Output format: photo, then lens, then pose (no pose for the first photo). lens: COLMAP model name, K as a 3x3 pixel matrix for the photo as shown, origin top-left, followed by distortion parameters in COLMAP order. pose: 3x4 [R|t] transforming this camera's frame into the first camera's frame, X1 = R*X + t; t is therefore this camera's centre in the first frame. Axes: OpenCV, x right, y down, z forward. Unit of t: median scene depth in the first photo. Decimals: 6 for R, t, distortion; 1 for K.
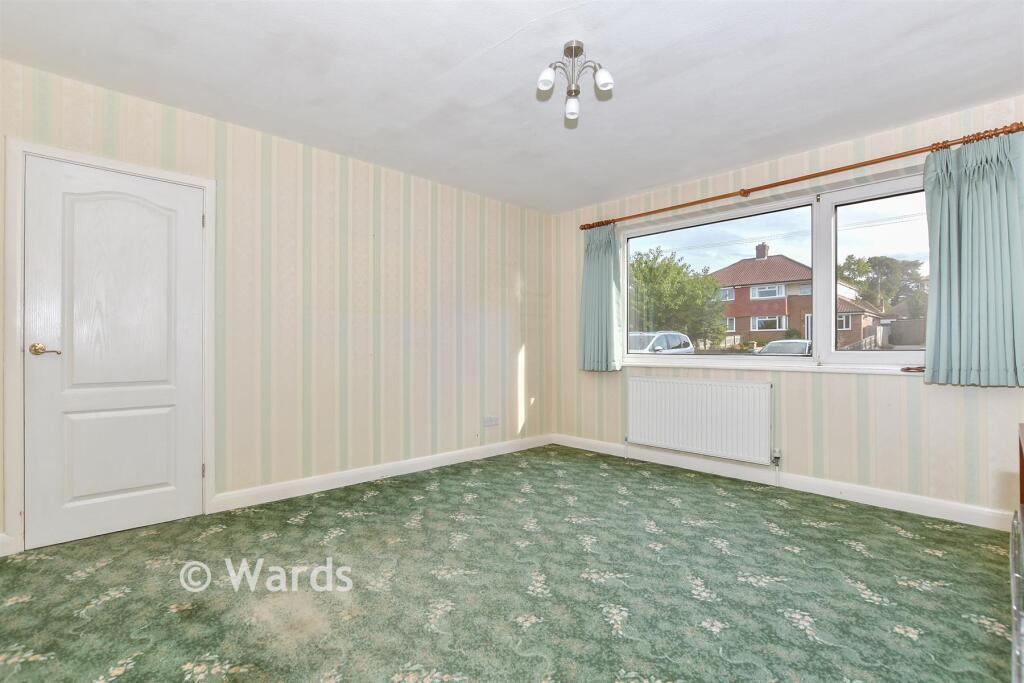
lens RADIAL K [[471.5, 0, 512.0], [0, 471.5, 341.5], [0, 0, 1]] dist [-0.005152, 0.000597]
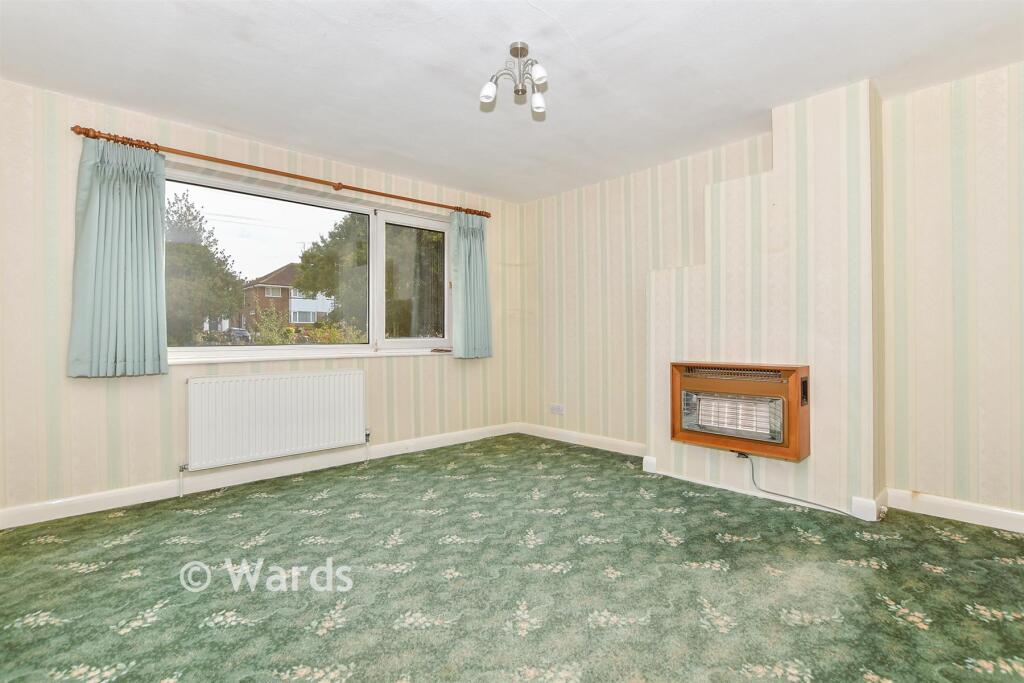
lens RADIAL K [[489.9, 0, 512.0], [0, 489.9, 341.5], [0, 0, 1]] dist [-0.010271, 0.000175]
pose [[0.015040, -0.011530, 0.999820, -0.717406], [-0.005712, 0.999916, 0.011617, 0.009439], [-0.999871, -0.005886, 0.014973, 0.763943]]
